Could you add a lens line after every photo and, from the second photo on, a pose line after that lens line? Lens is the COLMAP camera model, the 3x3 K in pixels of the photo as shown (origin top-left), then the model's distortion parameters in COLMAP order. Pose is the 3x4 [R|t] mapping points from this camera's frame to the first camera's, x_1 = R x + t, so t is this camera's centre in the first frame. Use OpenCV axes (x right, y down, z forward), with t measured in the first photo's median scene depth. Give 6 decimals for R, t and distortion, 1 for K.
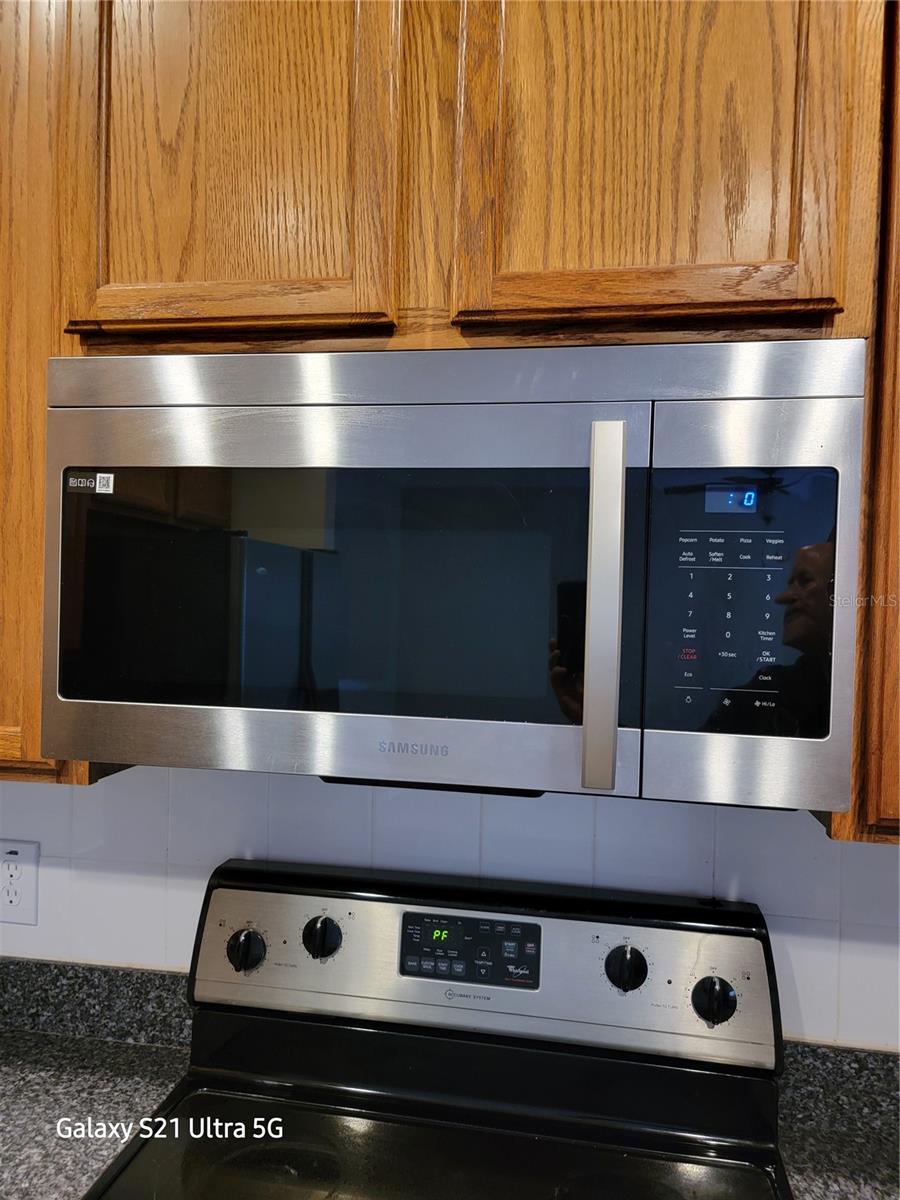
lens RADIAL K [[835.9, 0, 450.0], [0, 835.9, 600.0], [0, 0, 1]] dist [0.004712, -0.004457]
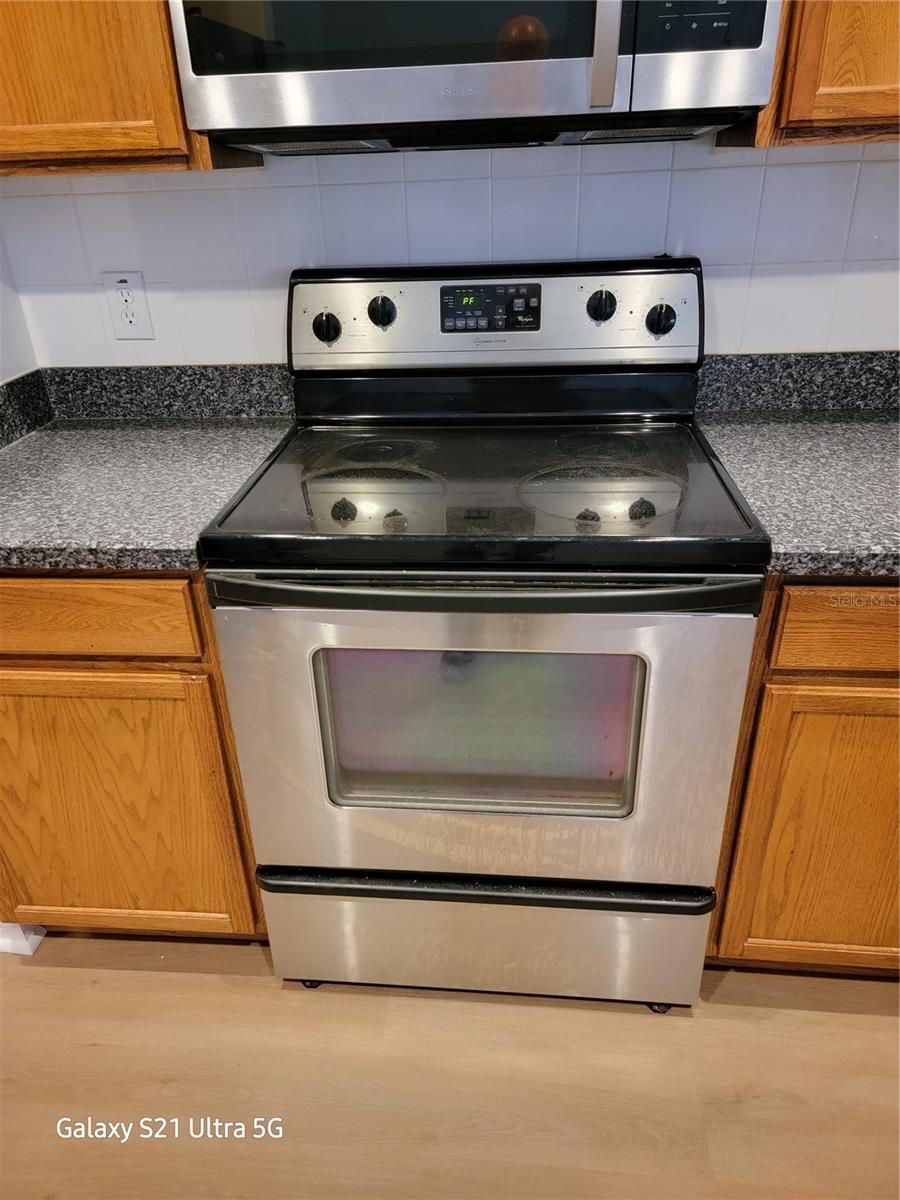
lens RADIAL K [[818.2, 0, 436.9], [0, 818.2, 601.6], [0, 0, 1]] dist [0.060587, -0.065178]
pose [[0.995209, -0.086698, 0.045186, -0.172188], [0.056568, 0.887600, 0.457128, 0.219101], [-0.079739, -0.452382, 0.888252, -0.448656]]
